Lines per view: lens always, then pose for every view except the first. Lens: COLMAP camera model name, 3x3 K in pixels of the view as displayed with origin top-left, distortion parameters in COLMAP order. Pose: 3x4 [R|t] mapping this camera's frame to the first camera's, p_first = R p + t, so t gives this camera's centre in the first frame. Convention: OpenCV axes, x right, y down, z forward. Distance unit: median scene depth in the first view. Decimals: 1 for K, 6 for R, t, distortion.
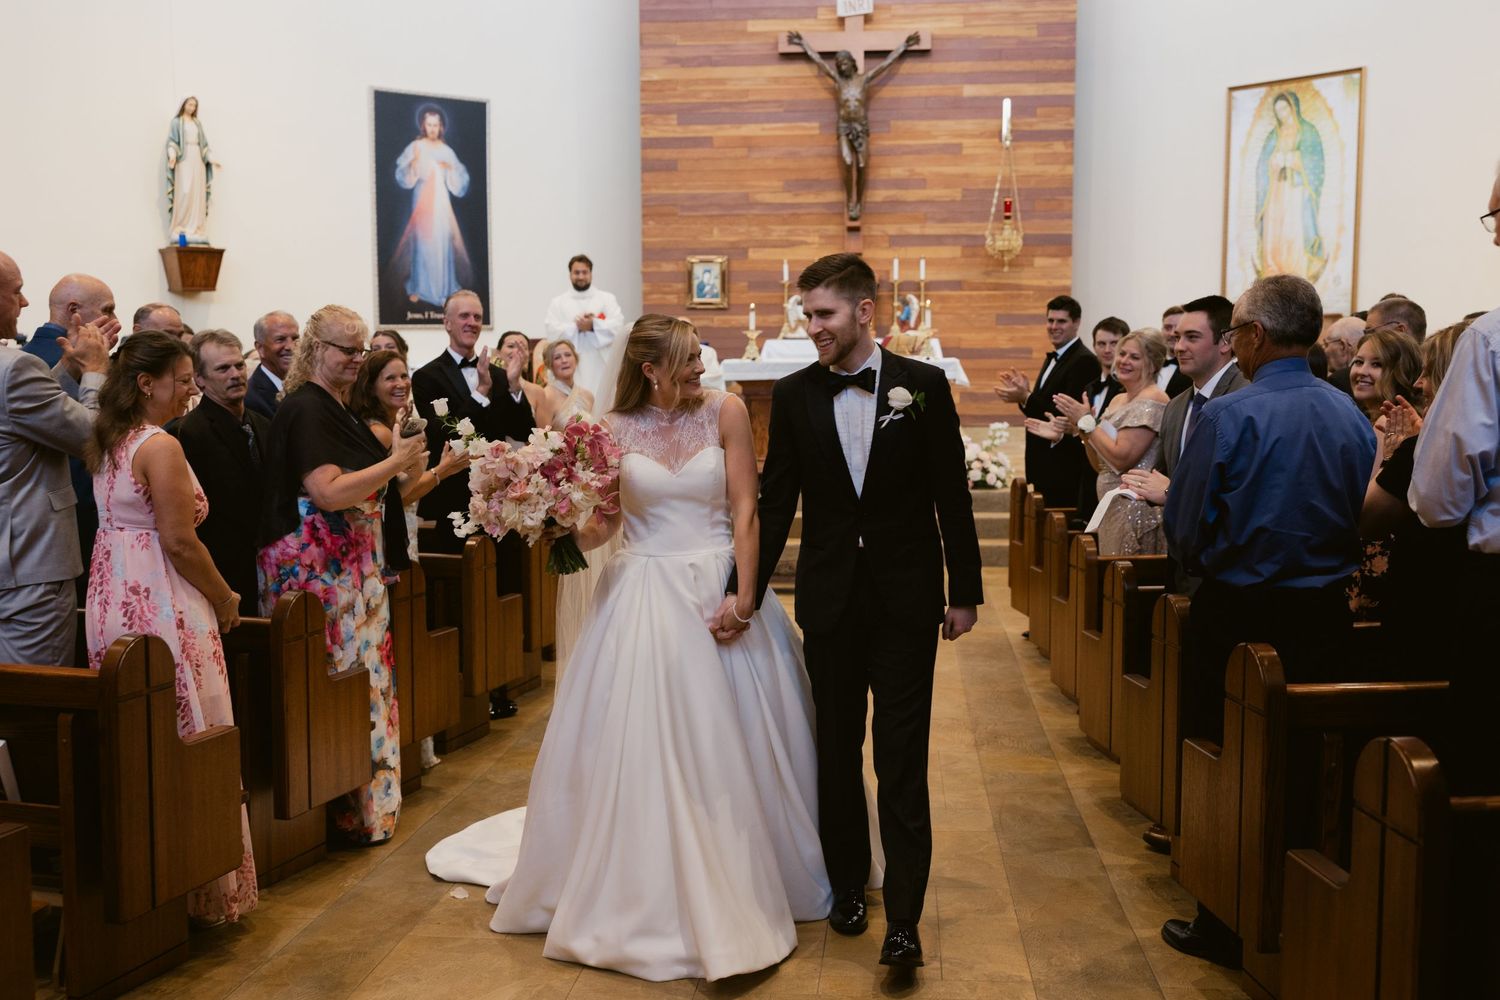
lens RADIAL K [[1660.4, 0, 750.1], [0, 1660.4, 518.4], [0, 0, 1]] dist [0.024077, 0.009289]
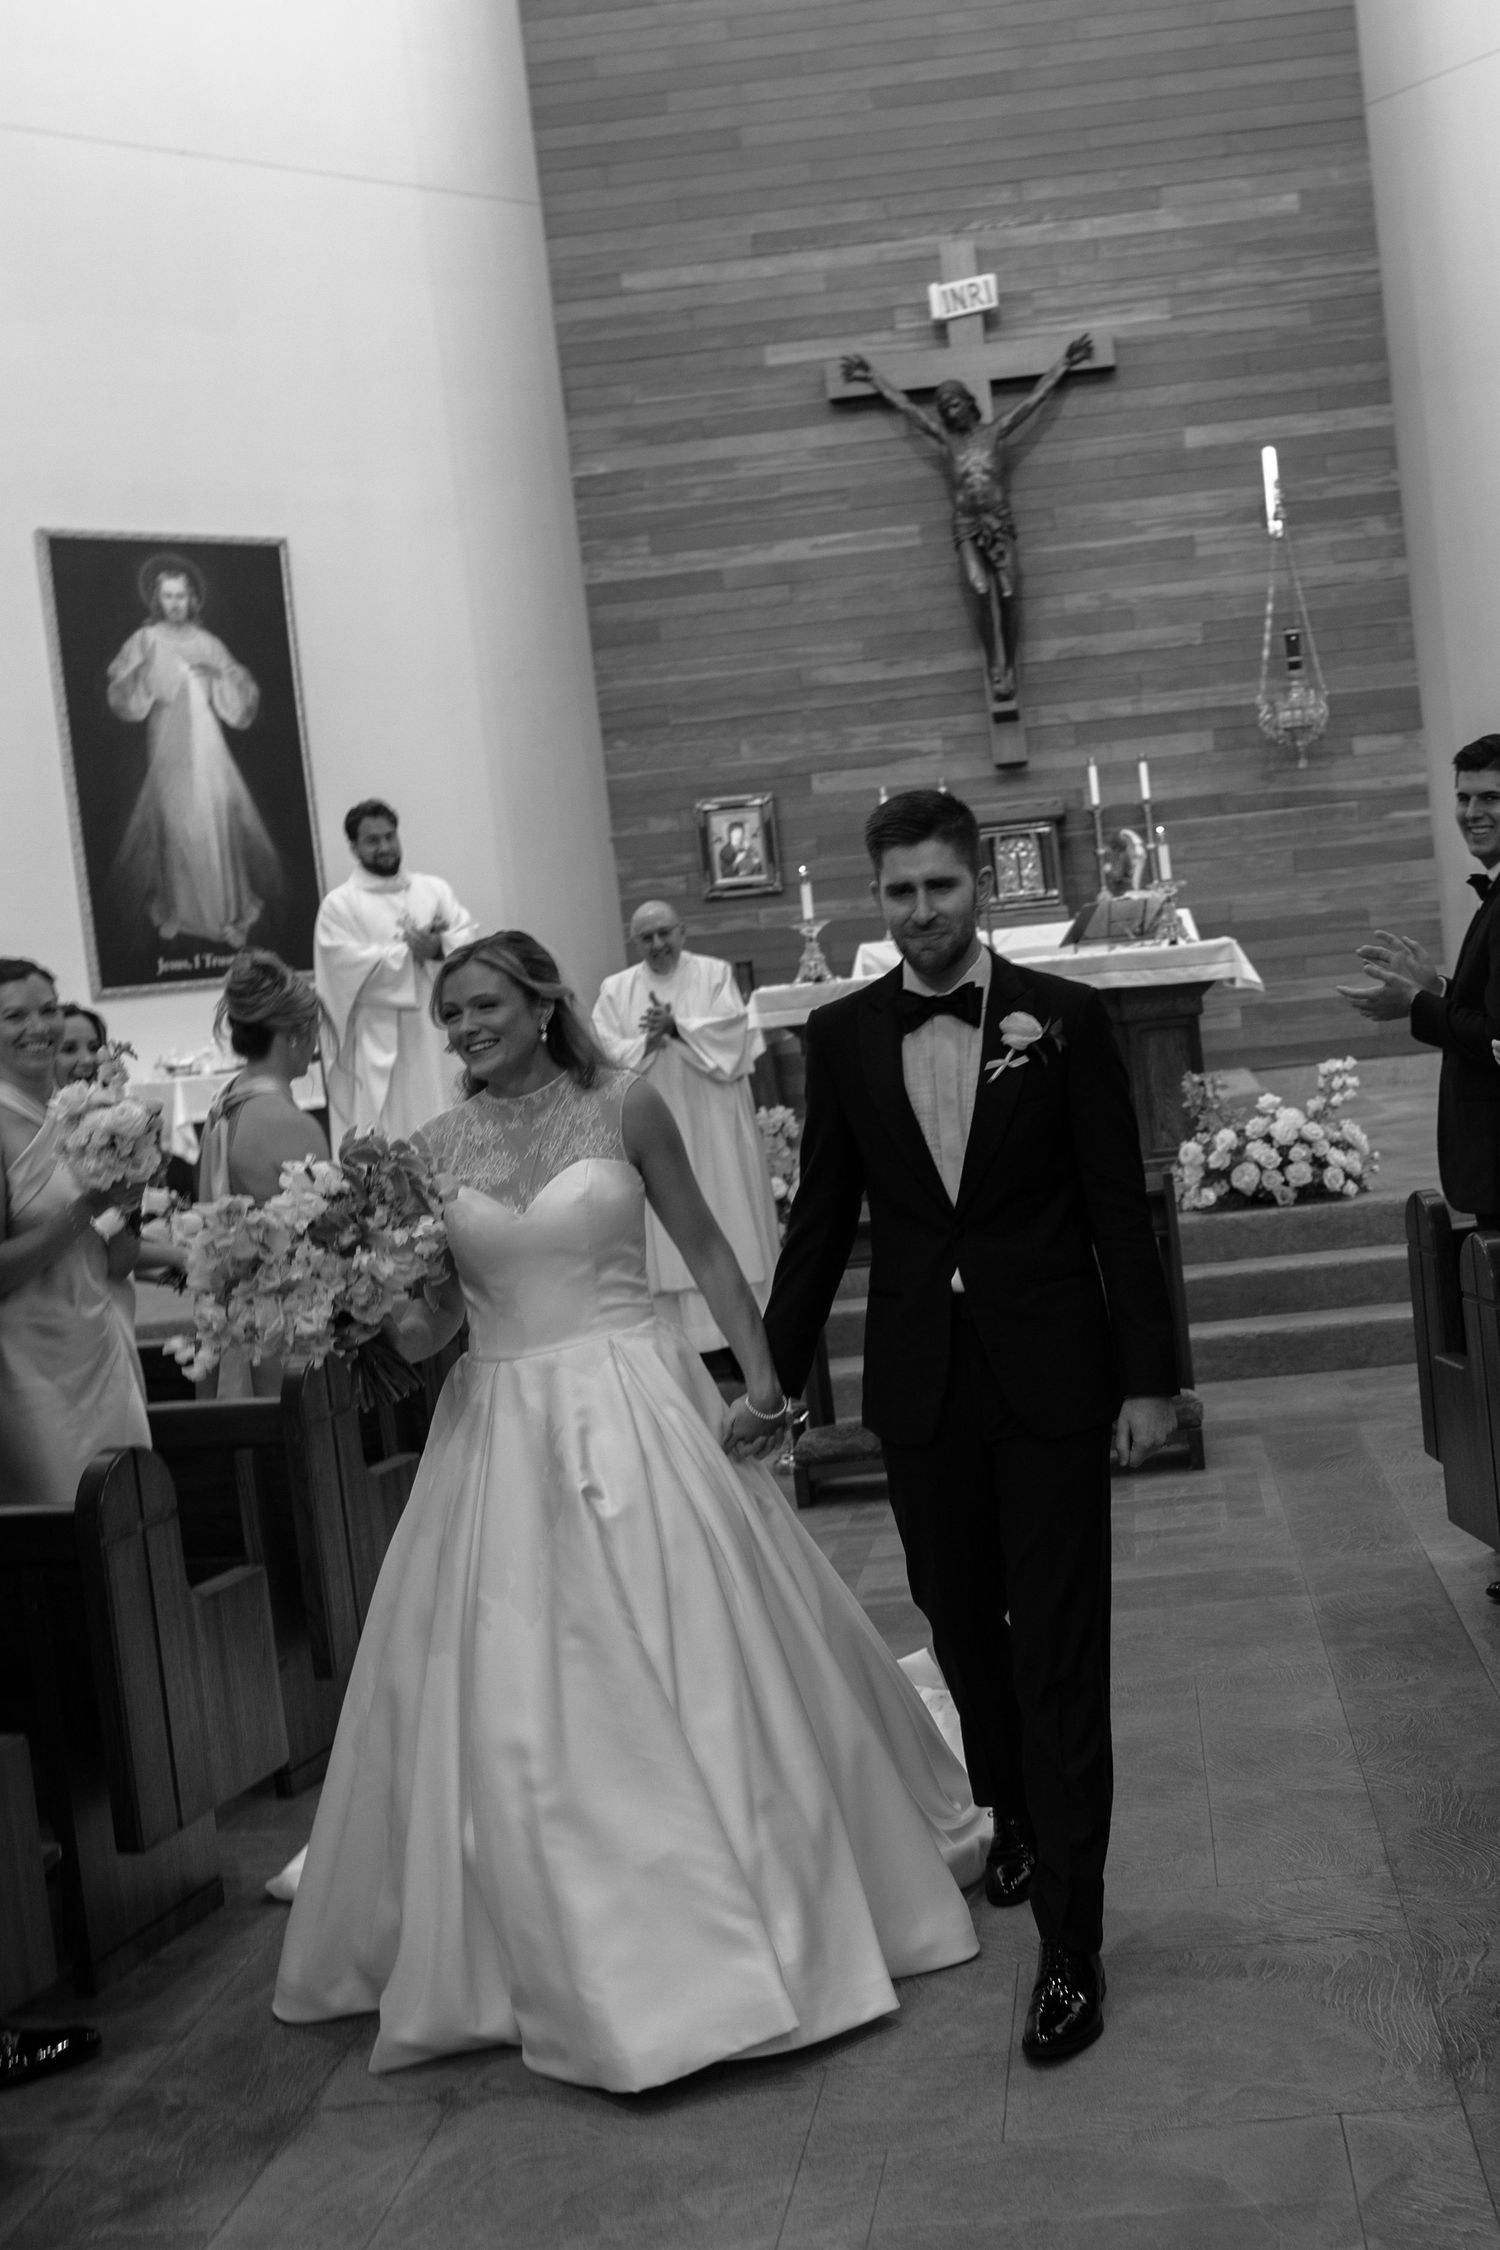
lens RADIAL K [[2600.0, 0, 1016.9], [0, 2600.0, 1132.3], [0, 0, 1]] dist [-0.000588, -0.016931]
pose [[0.993895, -0.102604, 0.040568, 0.019206], [0.104120, 0.993869, -0.037200, -0.013338], [-0.036503, 0.041197, 0.998484, 0.188319]]
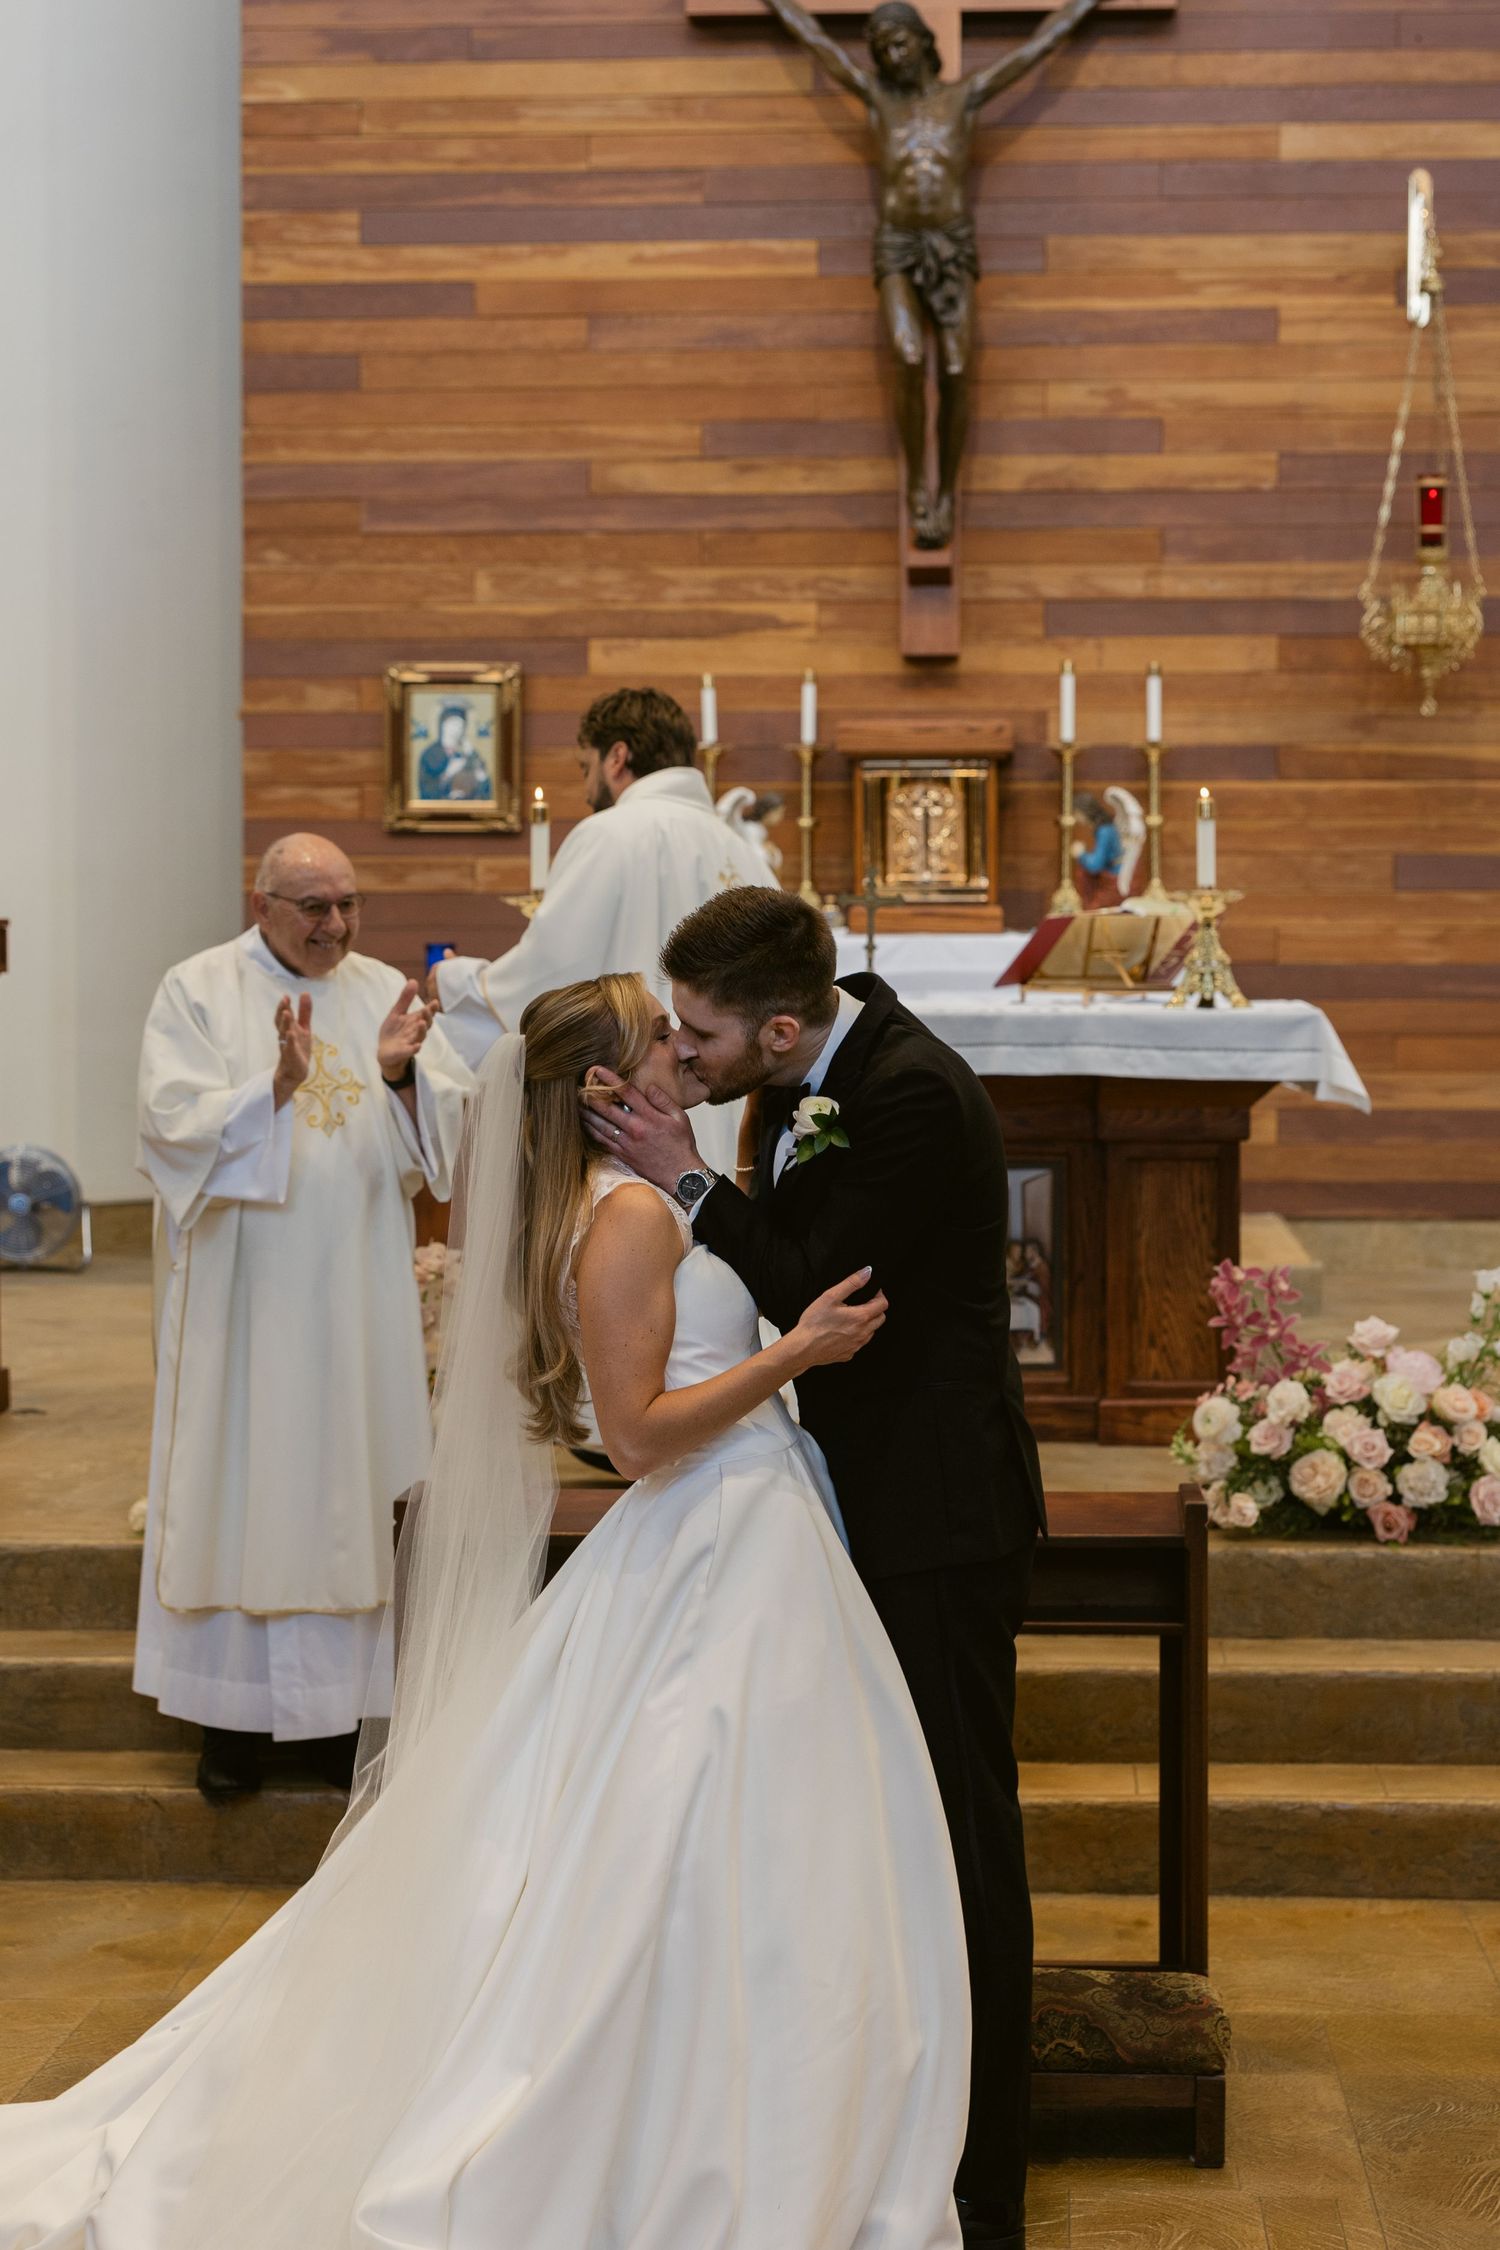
lens RADIAL K [[3728.6, 0, 867.1], [0, 3728.6, 980.9], [0, 0, 1]] dist [0.013370, 0.080507]
pose [[0.999115, 0.003581, 0.041916, 0.022216], [0.000520, 0.995243, -0.097421, -0.032904], [-0.042065, 0.097357, 0.994360, 0.323796]]
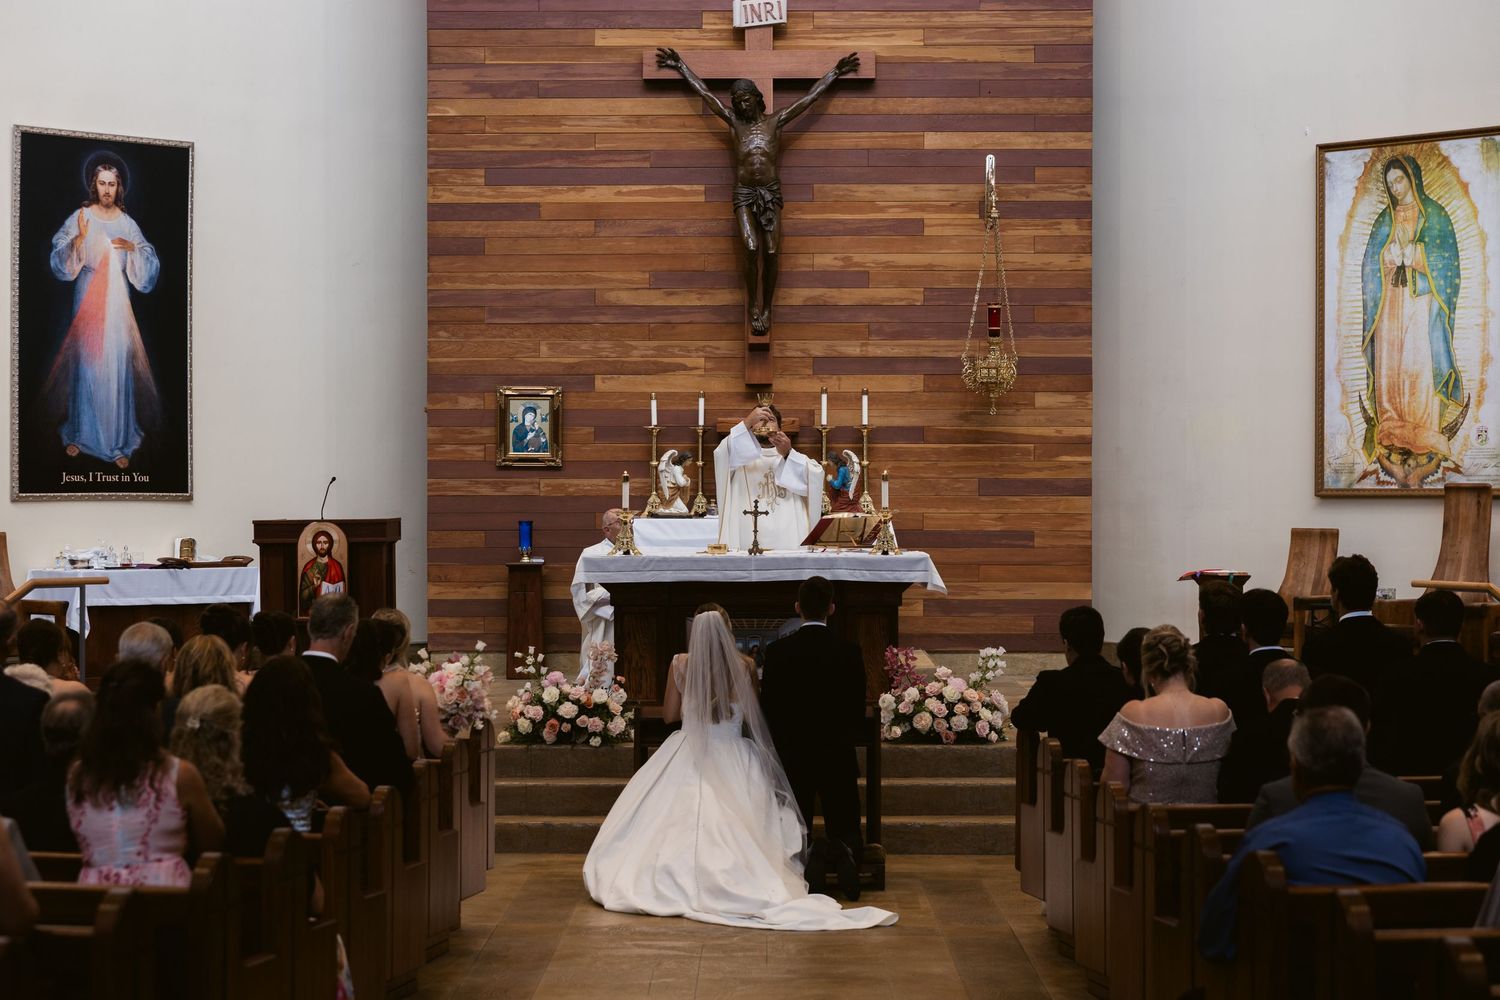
lens RADIAL K [[3175.7, 0, 750.0], [0, 3175.7, 500.0], [0, 0, 1]] dist [0.013697, -0.011420]
pose [[0.996604, 0.004222, 0.082231, -0.042902], [0.004211, 0.994765, -0.102105, 0.011543], [-0.082232, 0.102104, 0.991369, -0.222011]]
